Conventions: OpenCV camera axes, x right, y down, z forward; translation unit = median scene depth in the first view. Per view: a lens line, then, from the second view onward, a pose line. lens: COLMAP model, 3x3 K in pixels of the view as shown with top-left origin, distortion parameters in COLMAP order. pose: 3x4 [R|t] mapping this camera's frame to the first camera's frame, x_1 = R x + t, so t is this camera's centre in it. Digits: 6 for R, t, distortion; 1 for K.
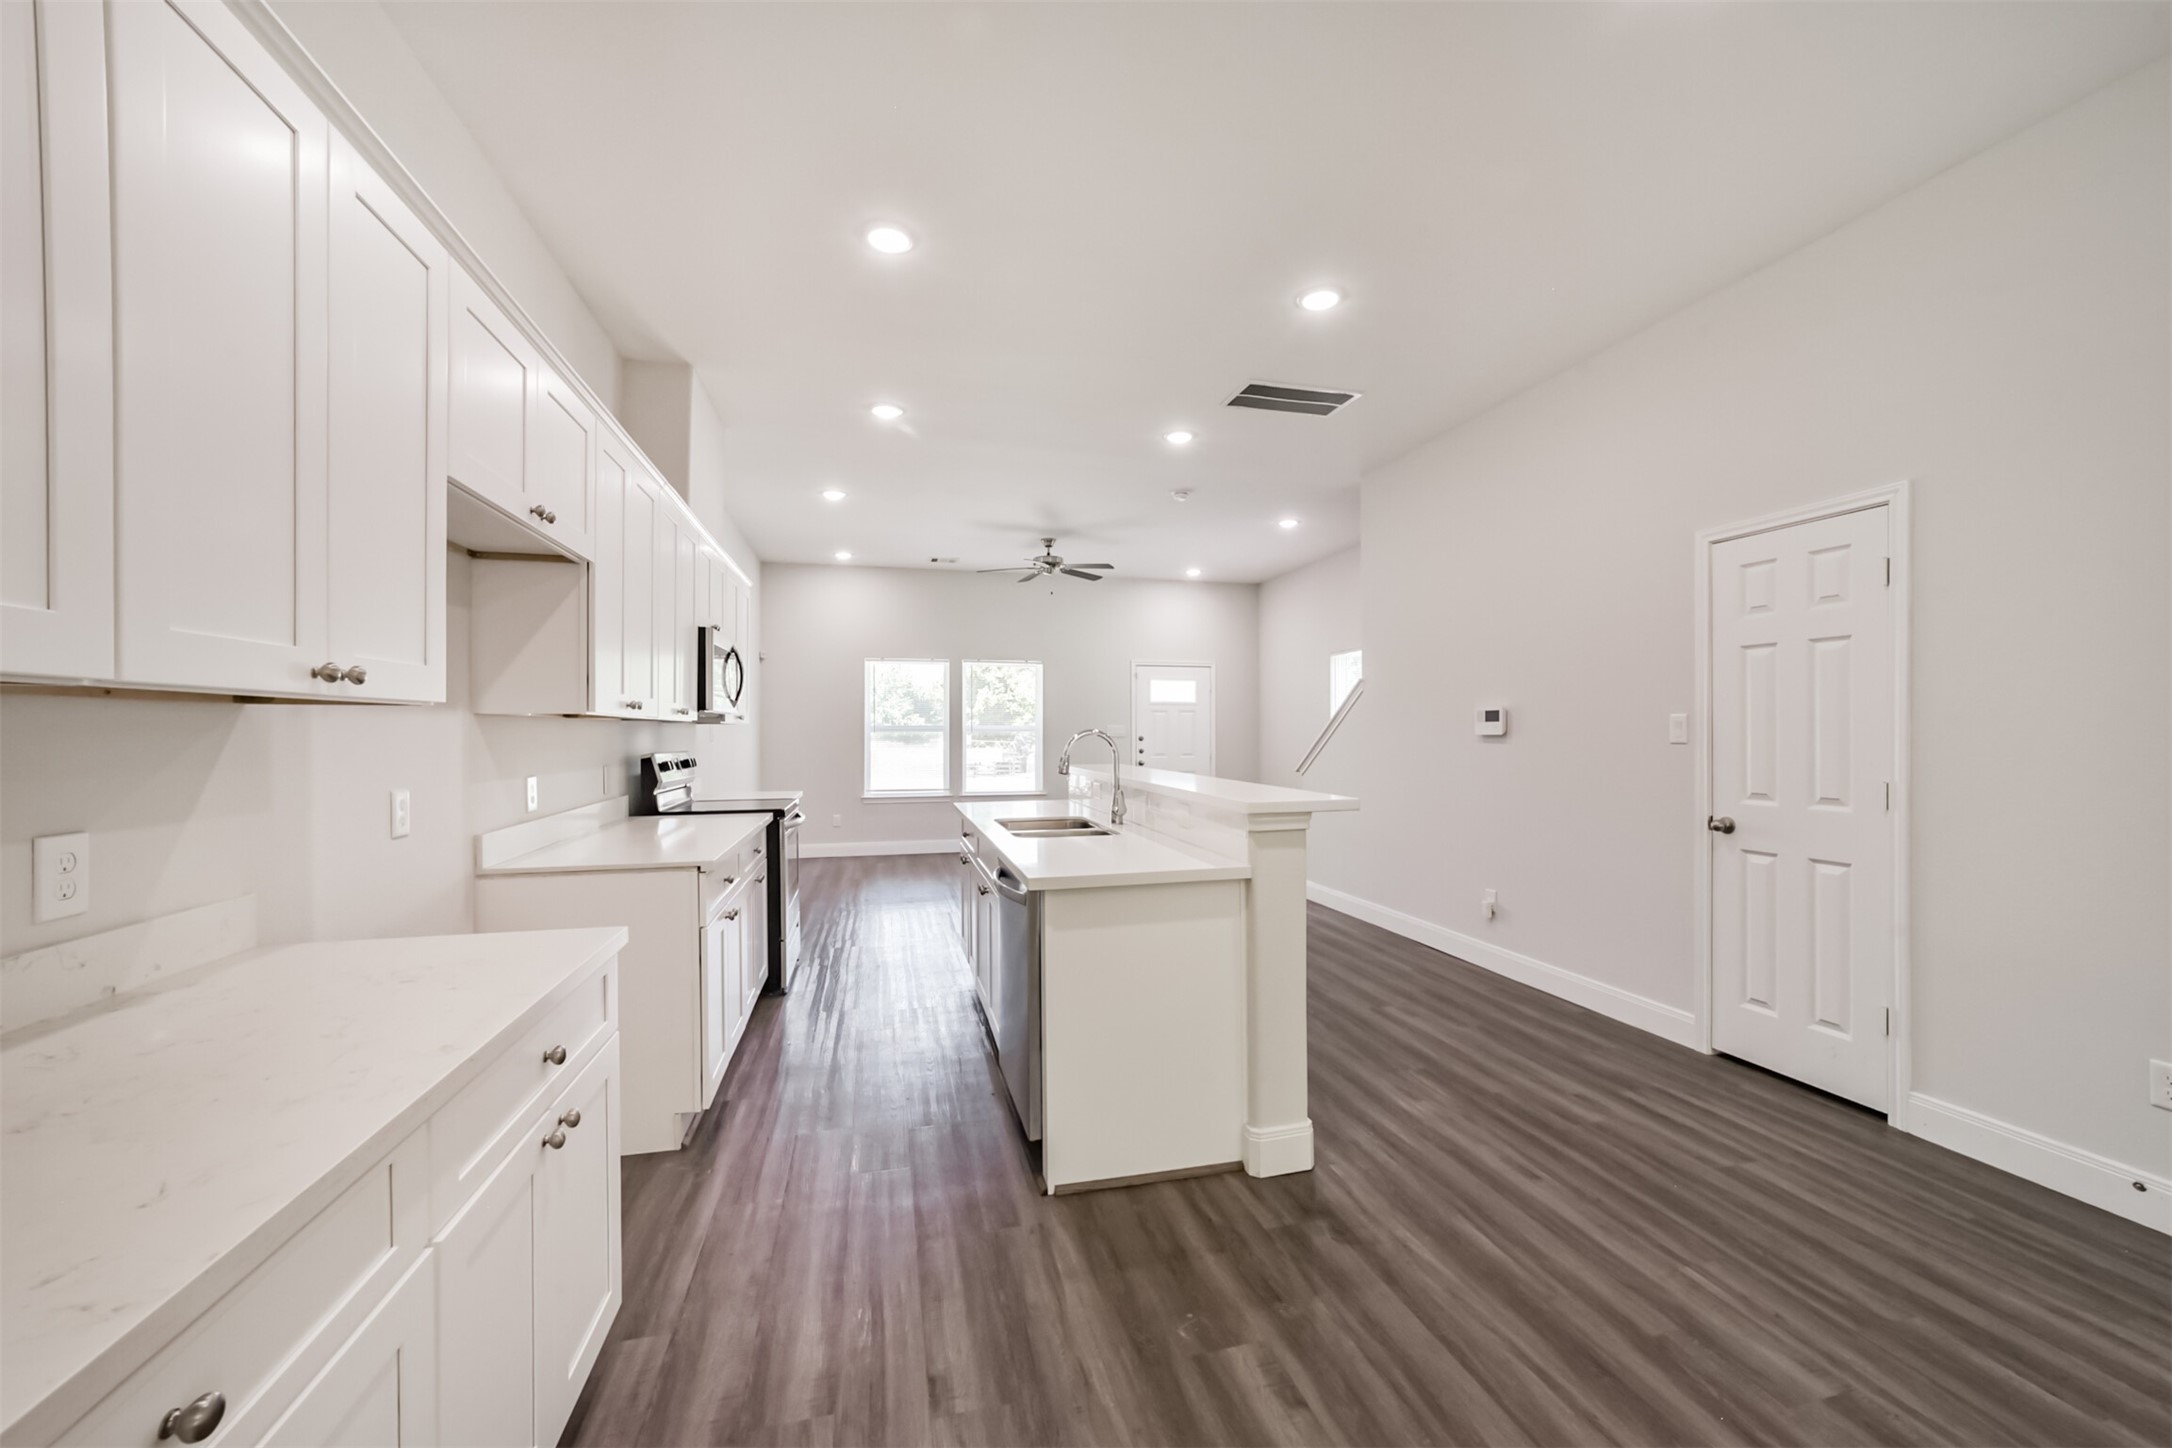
lens RADIAL K [[859.1, 0, 1086.0], [0, 859.1, 724.0], [0, 0, 1]] dist [-0.007761, 0.000159]
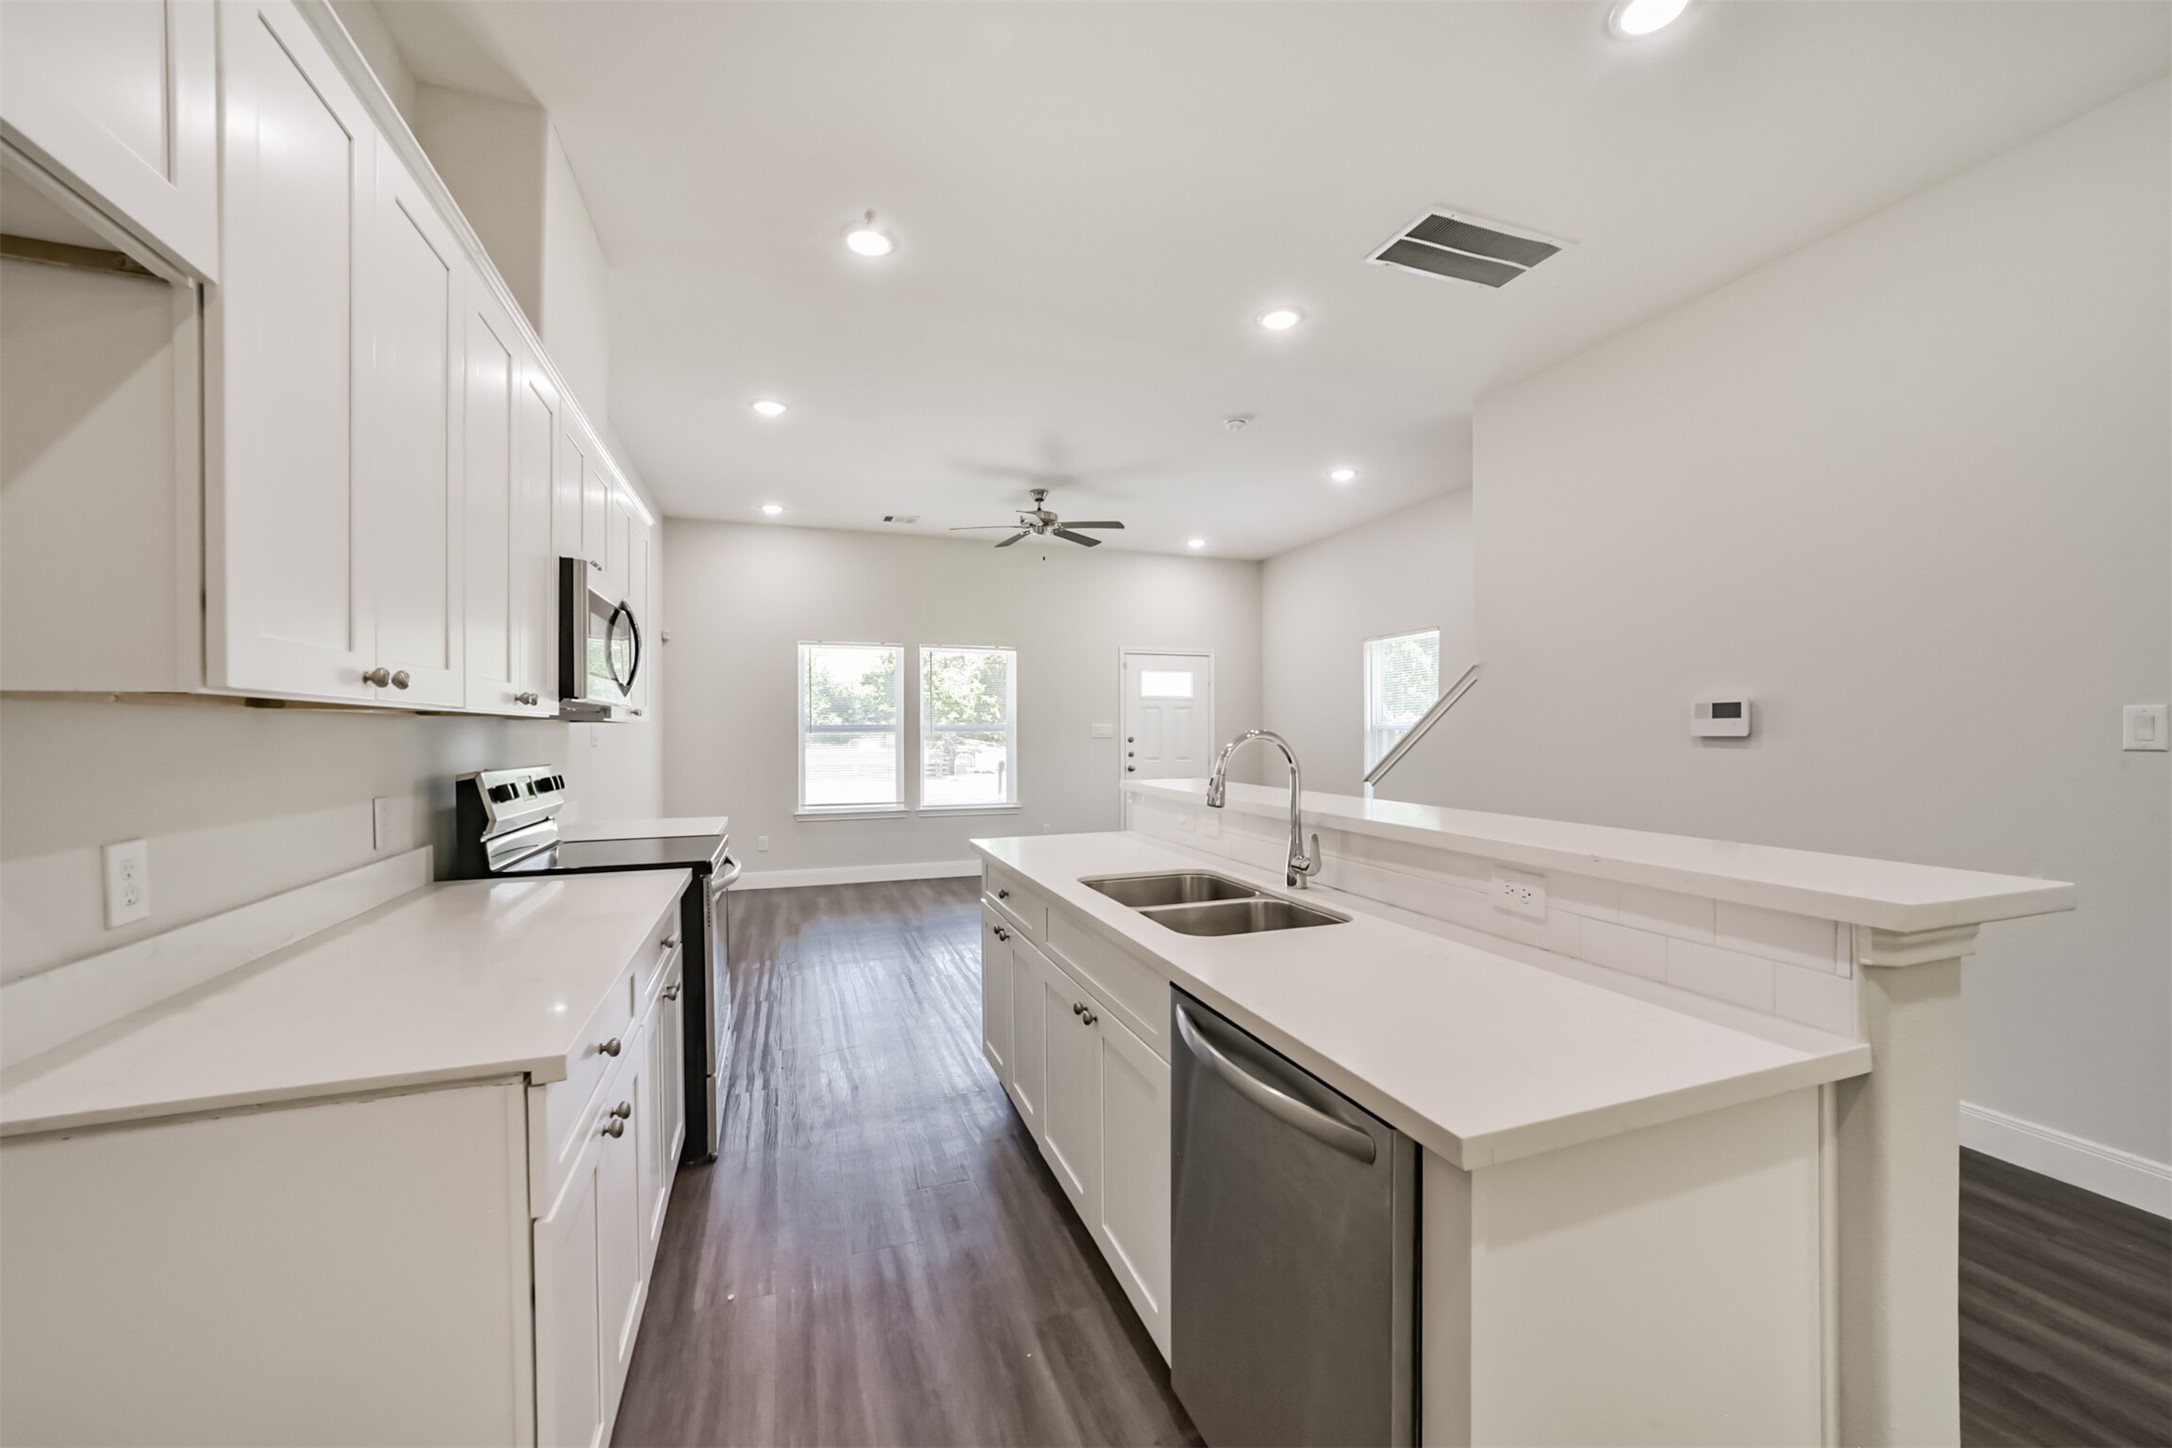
lens RADIAL K [[859.1, 0, 1086.0], [0, 859.1, 724.0], [0, 0, 1]] dist [-0.007761, 0.000159]
pose [[0.995089, -0.000660, 0.098978, -0.127984], [0.000566, 0.999999, 0.000979, 0.001174], [-0.098979, -0.000918, 0.995089, 0.321073]]
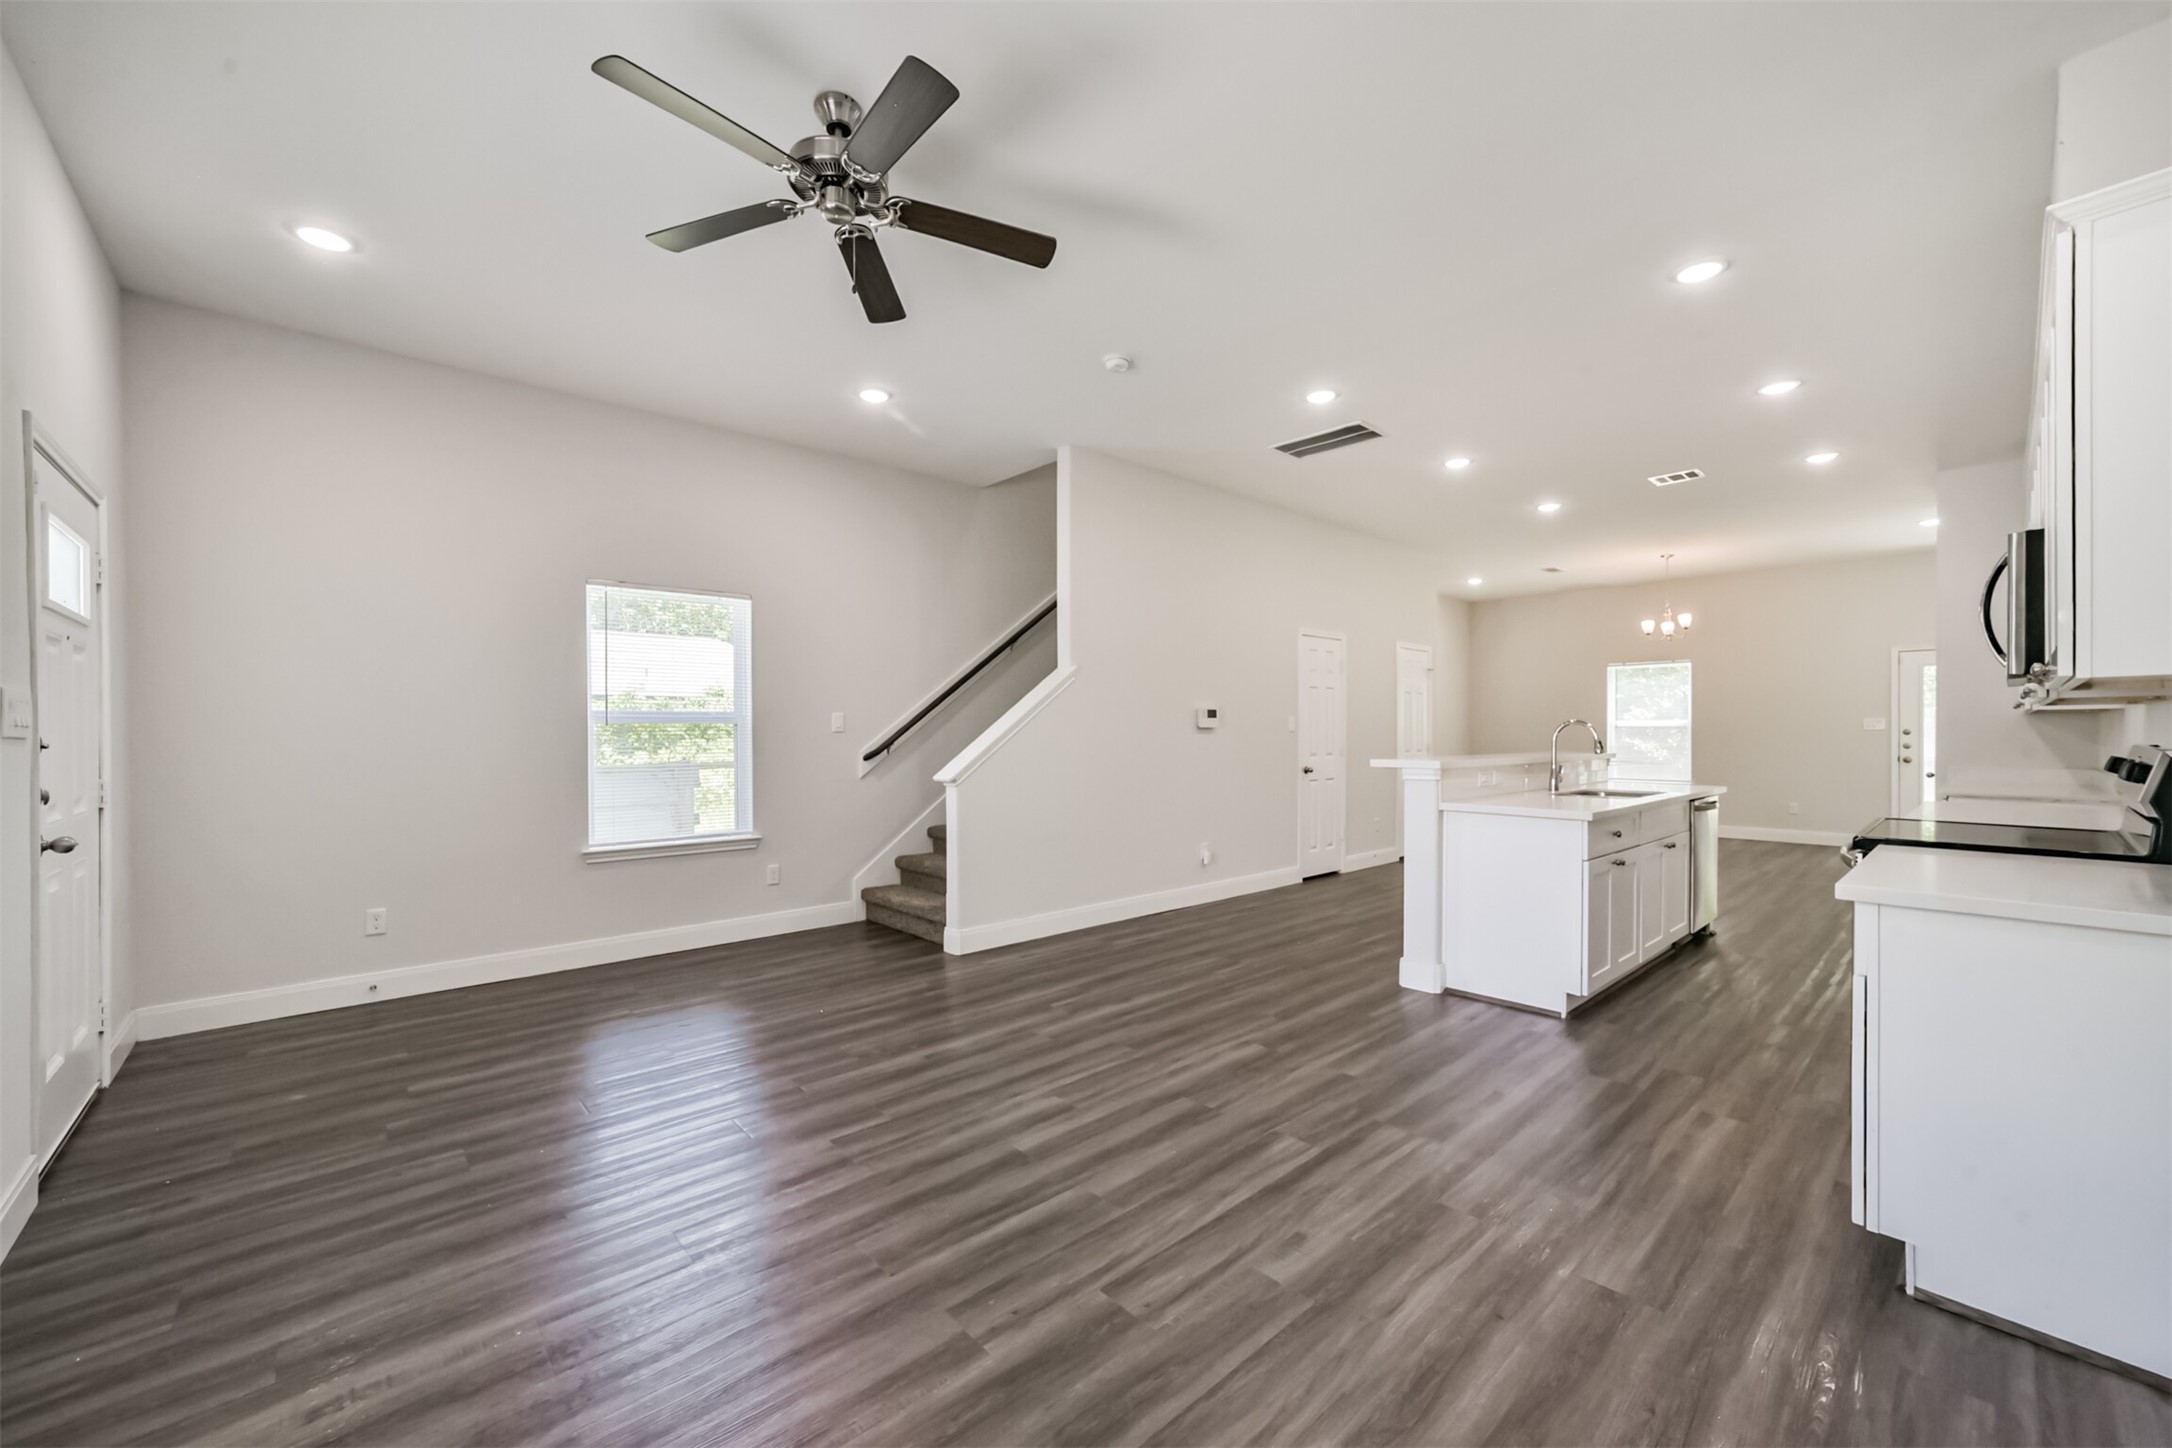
lens RADIAL K [[842.3, 0, 1095.6], [0, 842.3, 751.9], [0, 0, 1]] dist [-0.006833, 0.000045]
pose [[-0.481089, -0.019123, 0.876463, -0.580438], [-0.003365, 0.999795, 0.019967, 0.024125], [-0.876665, 0.006657, -0.481055, 1.719377]]
